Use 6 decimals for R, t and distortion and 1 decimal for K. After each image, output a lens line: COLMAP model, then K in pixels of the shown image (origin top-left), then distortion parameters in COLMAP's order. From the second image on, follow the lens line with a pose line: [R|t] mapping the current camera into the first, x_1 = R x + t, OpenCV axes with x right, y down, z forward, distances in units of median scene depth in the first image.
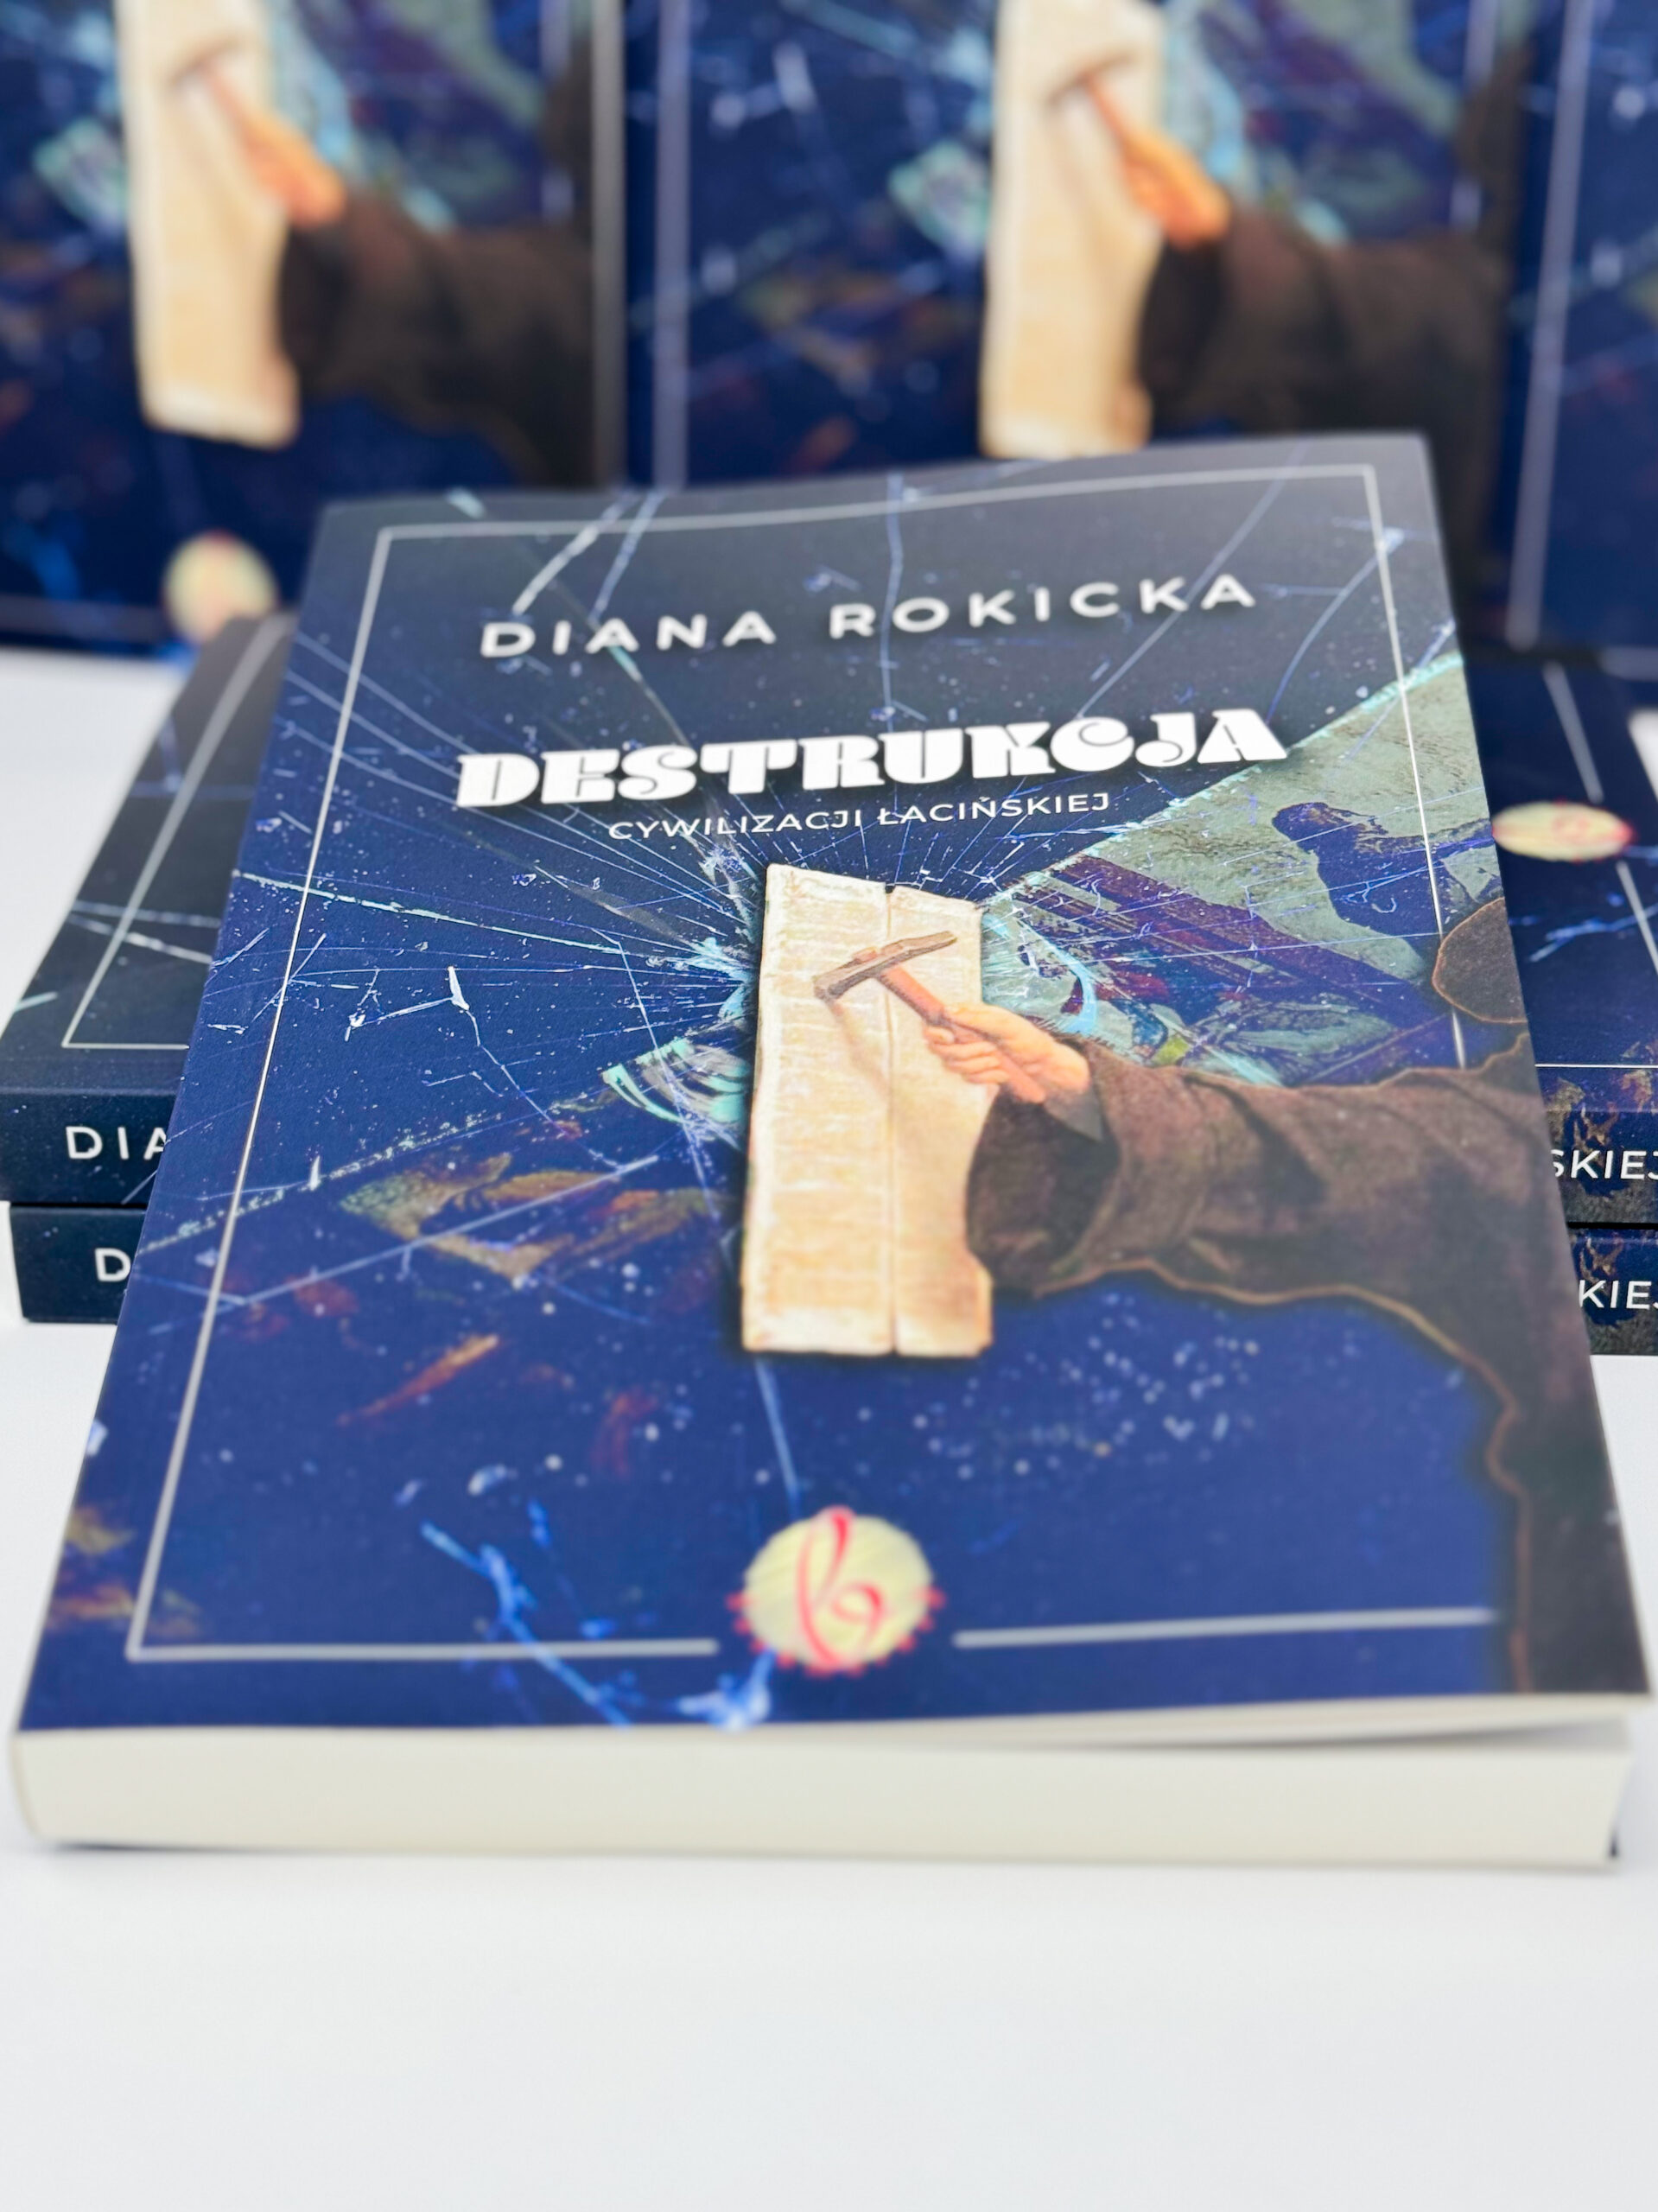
lens RADIAL K [[3408.3, 0, 823.5], [0, 3408.3, 1107.8], [0, 0, 1]] dist [0.182285, 0.000000]
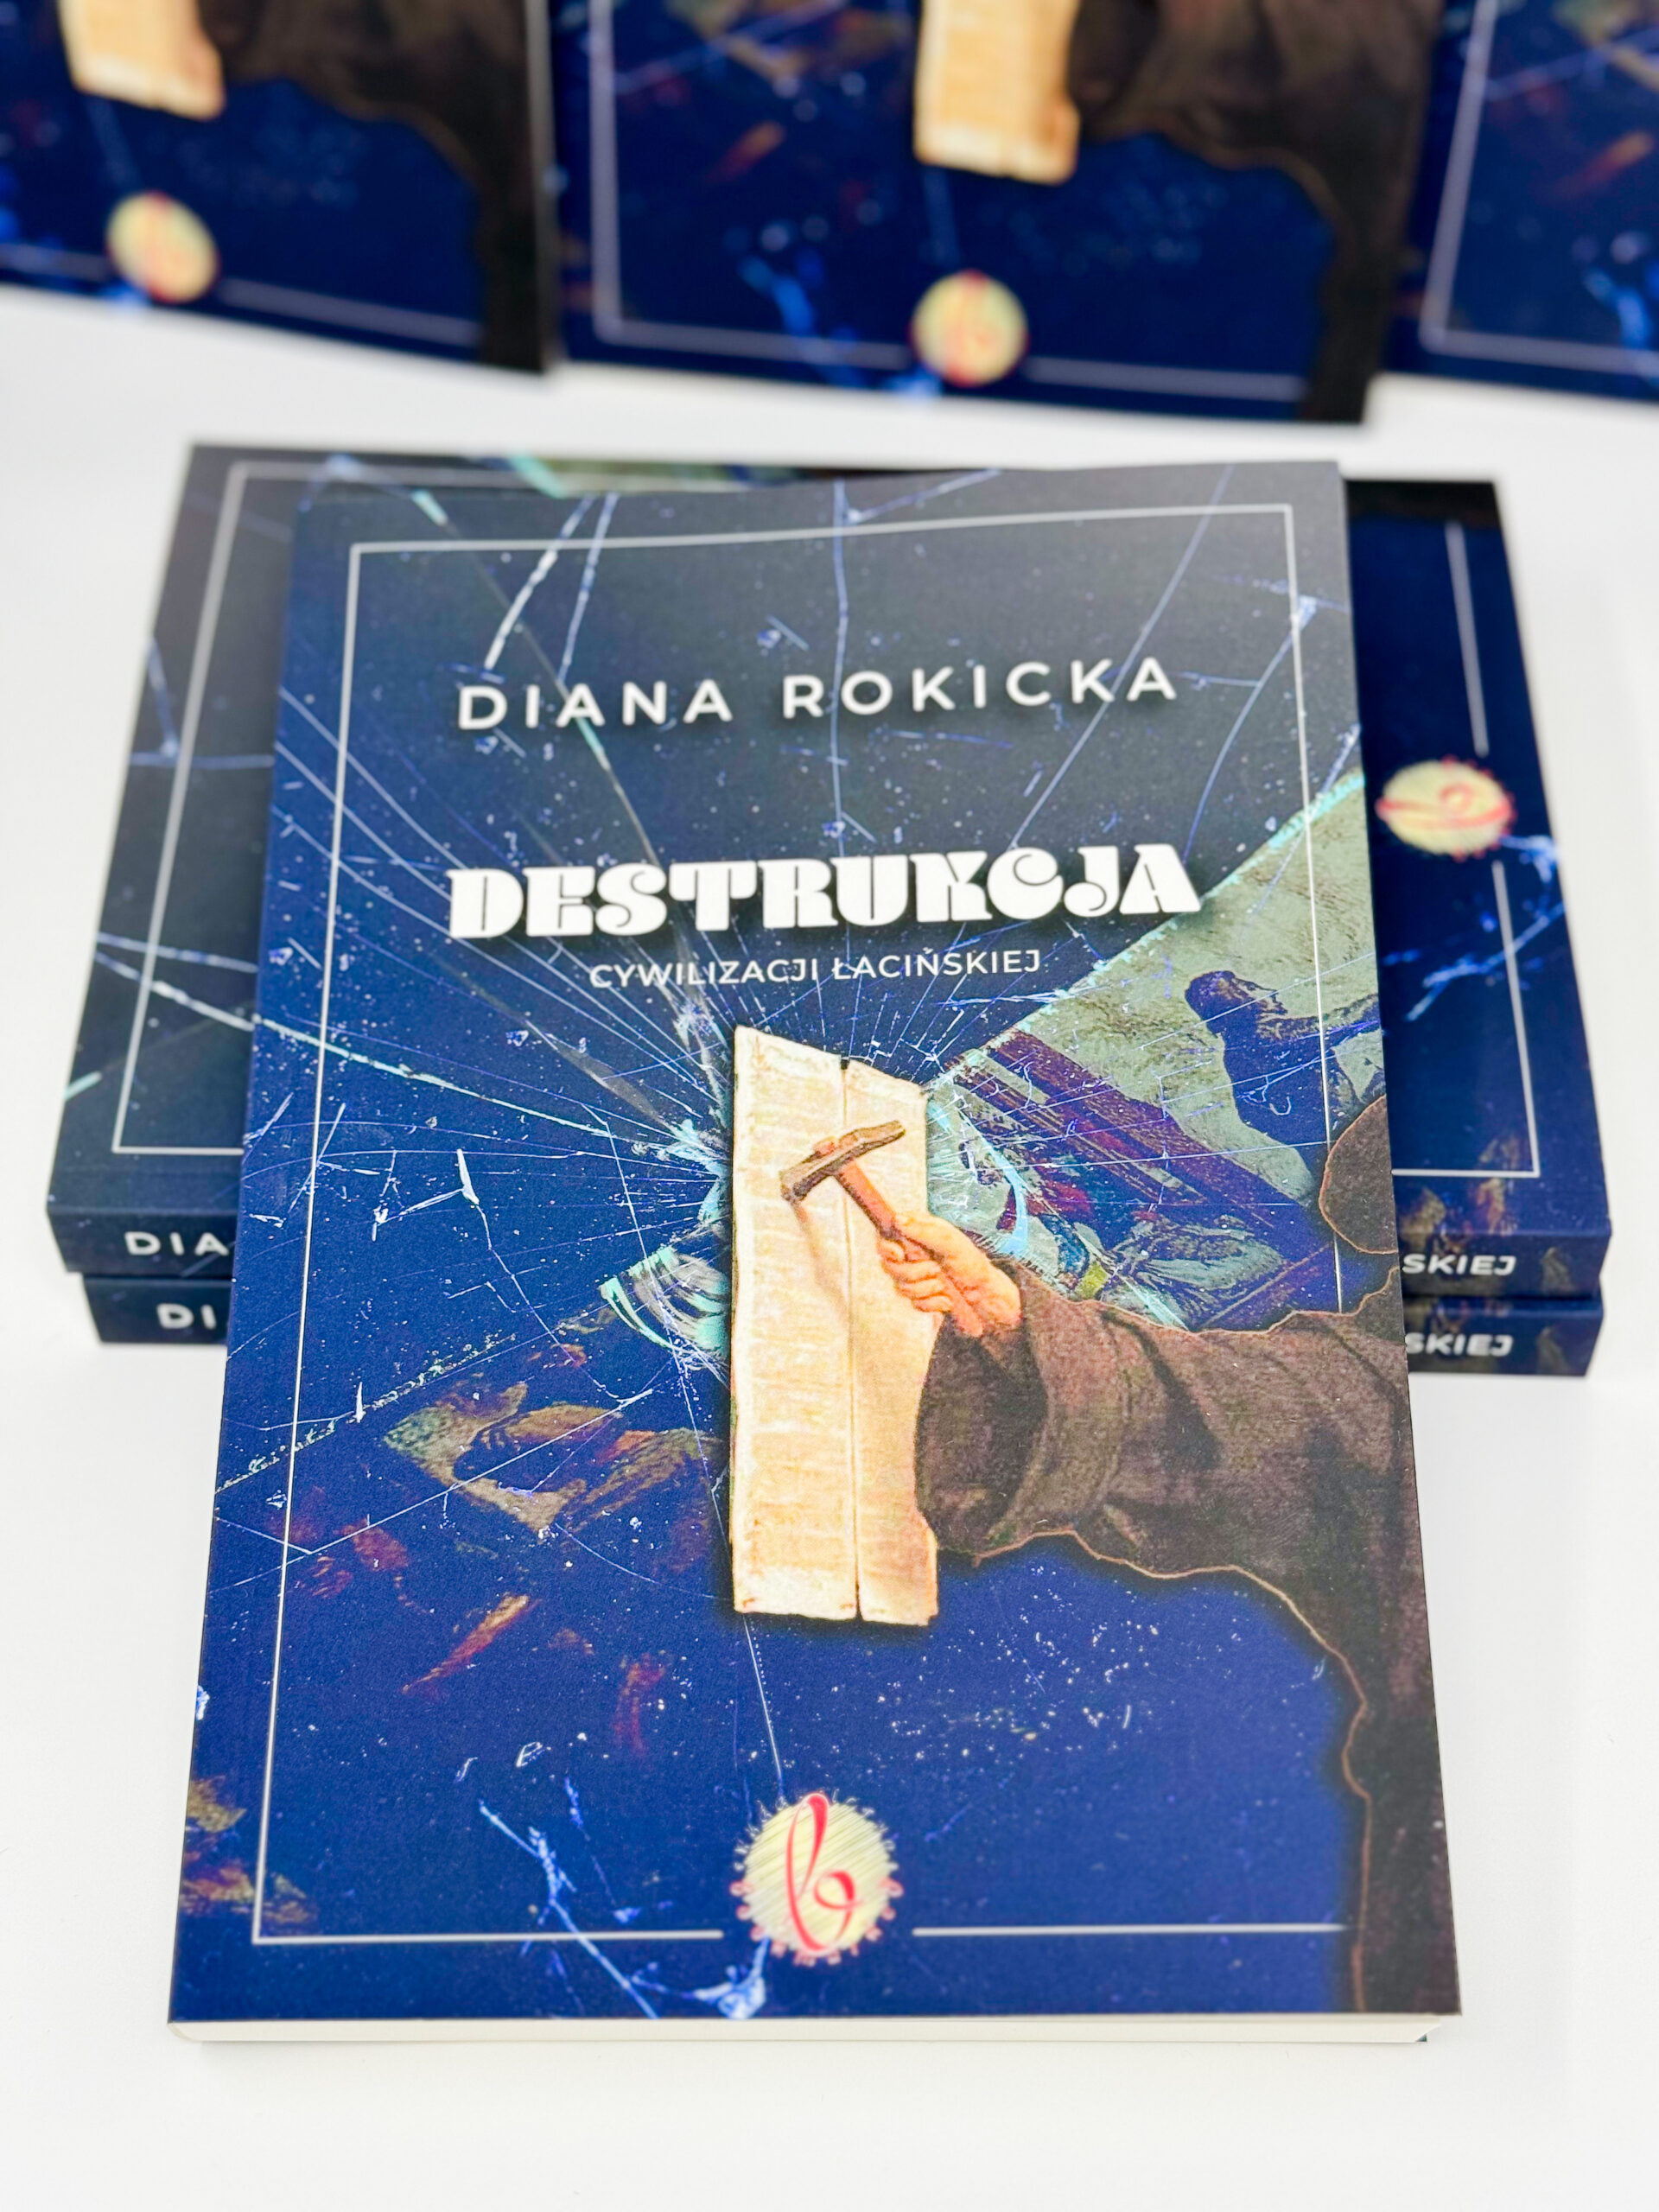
lens RADIAL K [[3177.3, 0, 820.7], [0, 3177.3, 1089.9], [0, 0, 1]] dist [0.159330, 0.000000]
pose [[0.999538, -0.020688, 0.022287, -0.013019], [0.009837, 0.913480, 0.406765, -0.518374], [-0.028774, -0.406358, 0.913261, 0.041844]]
